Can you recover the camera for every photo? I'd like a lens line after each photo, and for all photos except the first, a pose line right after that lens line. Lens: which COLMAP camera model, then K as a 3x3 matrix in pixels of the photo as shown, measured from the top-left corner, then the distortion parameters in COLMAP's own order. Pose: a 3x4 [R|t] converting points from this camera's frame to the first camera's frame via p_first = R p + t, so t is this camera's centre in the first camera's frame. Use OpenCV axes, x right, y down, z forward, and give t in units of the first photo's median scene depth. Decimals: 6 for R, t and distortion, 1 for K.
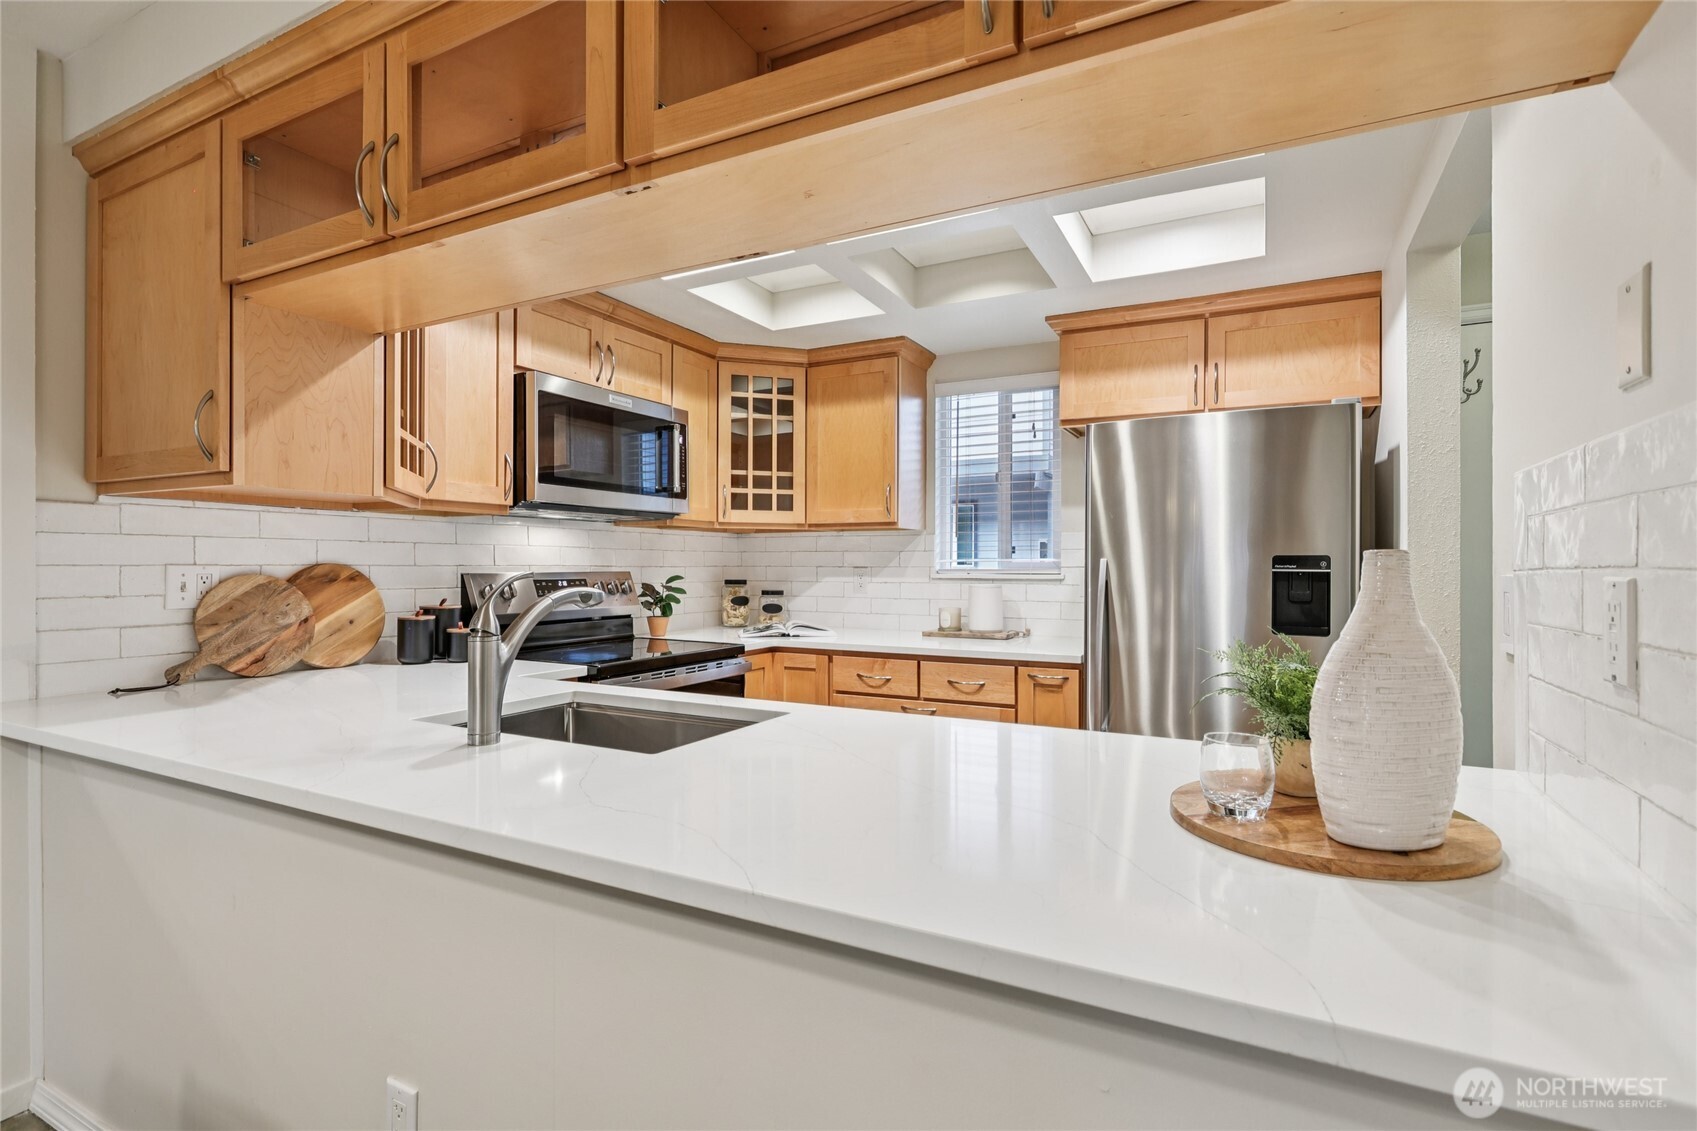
lens RADIAL K [[839.7, 0, 824.7], [0, 839.7, 571.1], [0, 0, 1]] dist [-0.003574, 0.000272]
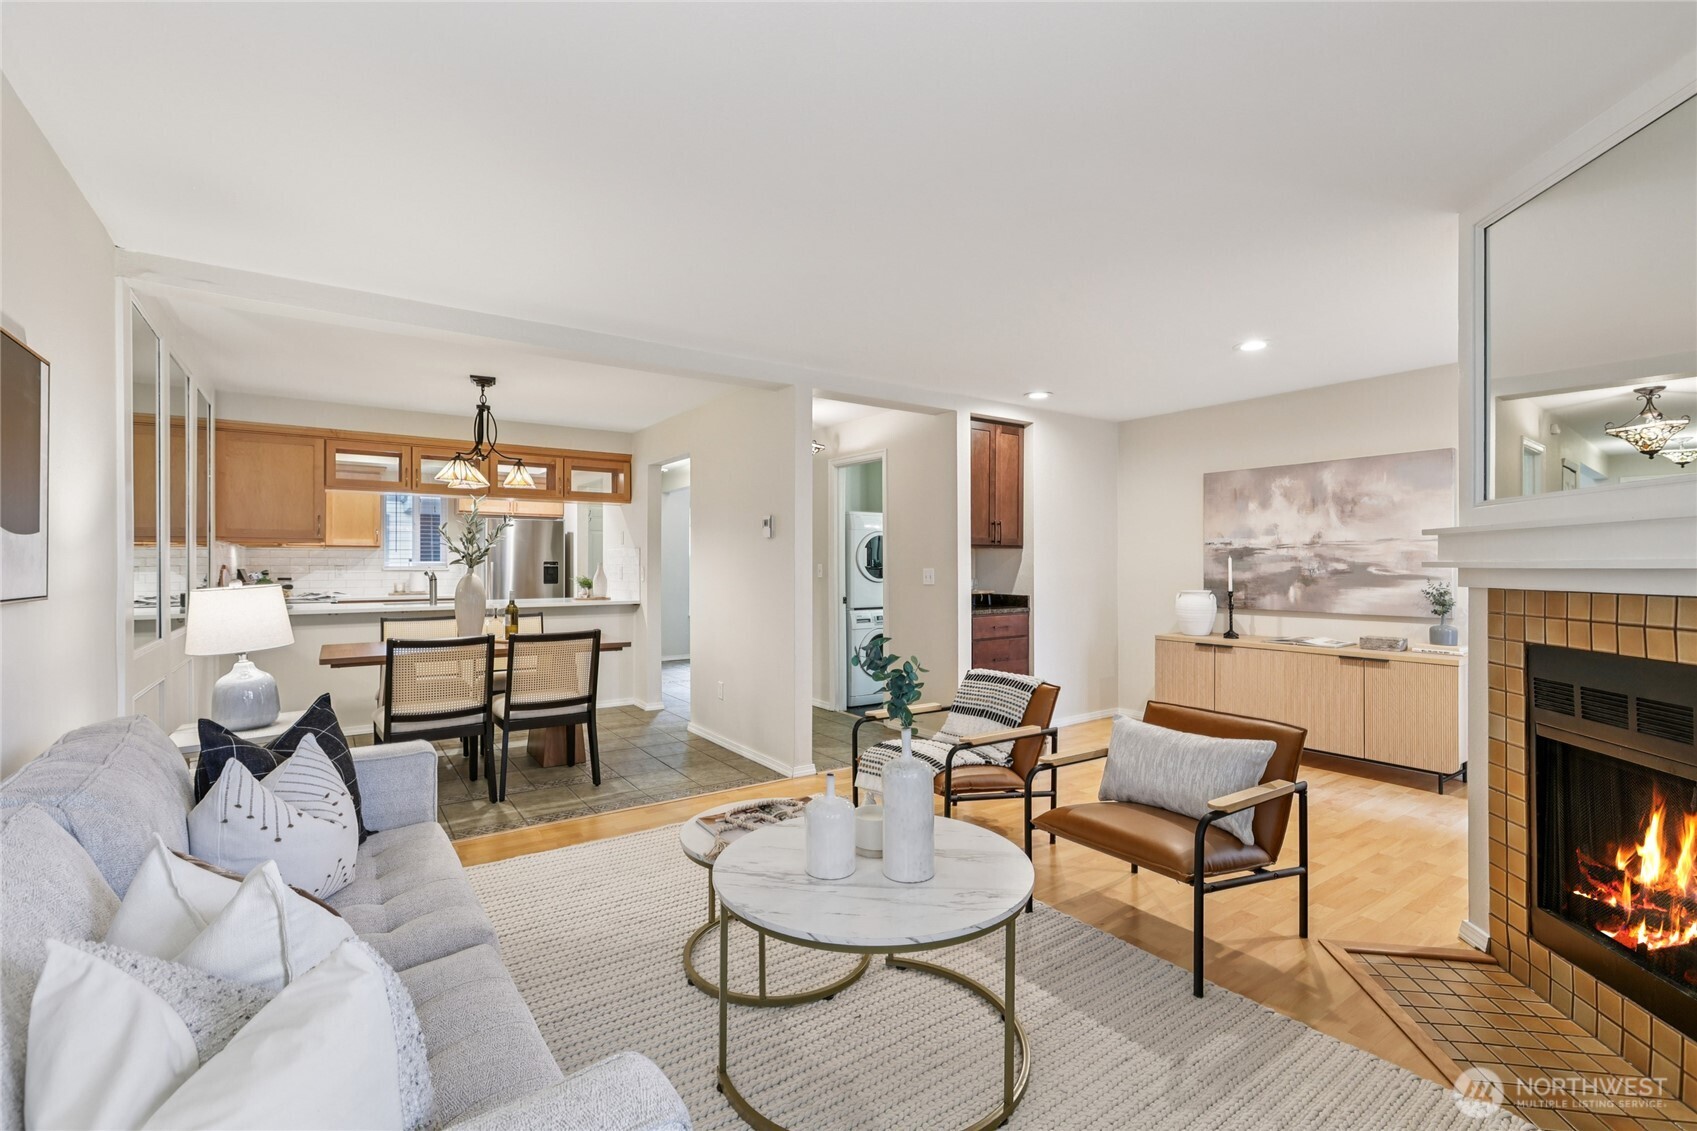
lens RADIAL K [[756.5, 0, 858.4], [0, 756.5, 559.0], [0, 0, 1]] dist [-0.001566, 0.002895]
pose [[0.447746, 0.000592, 0.894160, -1.340765], [0.004548, 0.999985, -0.002939, -0.011350], [-0.894149, 0.005383, 0.447737, -1.264142]]
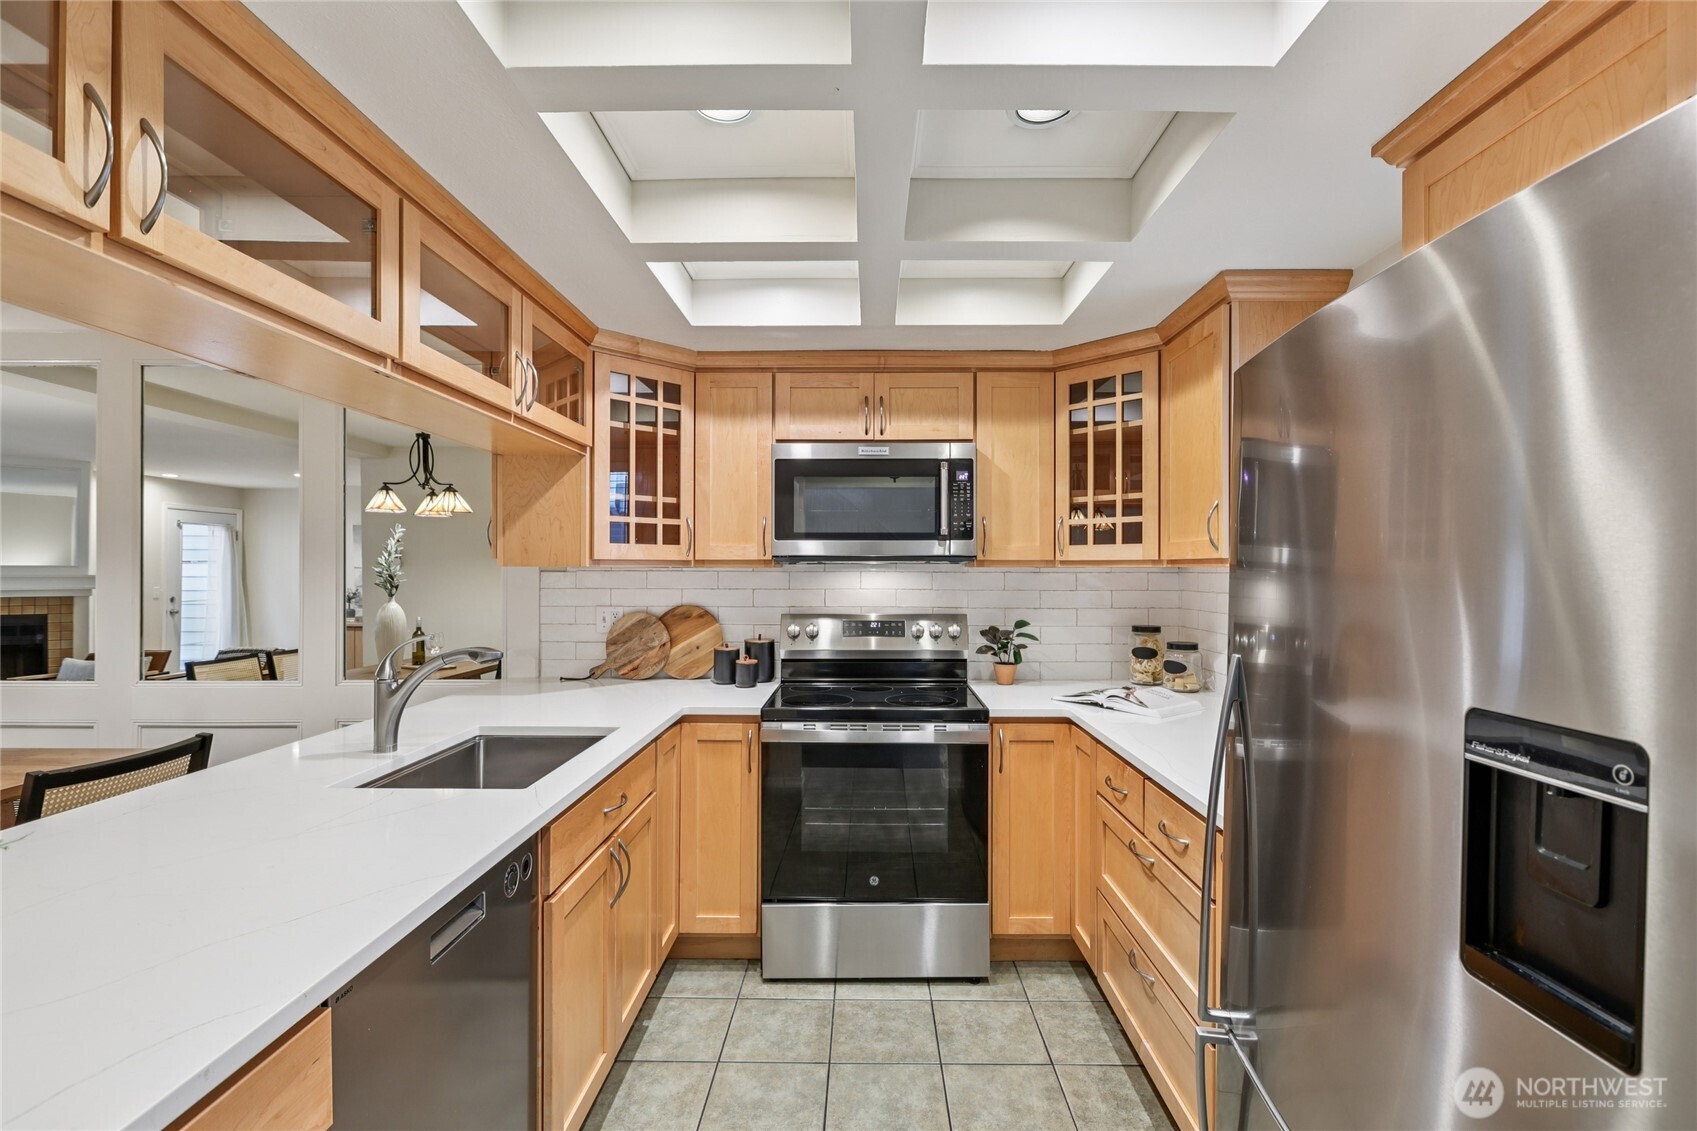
lens RADIAL K [[756.5, 0, 845.2], [0, 756.5, 570.6], [0, 0, 1]] dist [-0.001566, 0.002895]
pose [[0.440555, -0.000555, -0.897725, 0.516940], [-0.003061, 0.999993, -0.002121, -0.050270], [0.897720, 0.003683, 0.440550, 0.514586]]
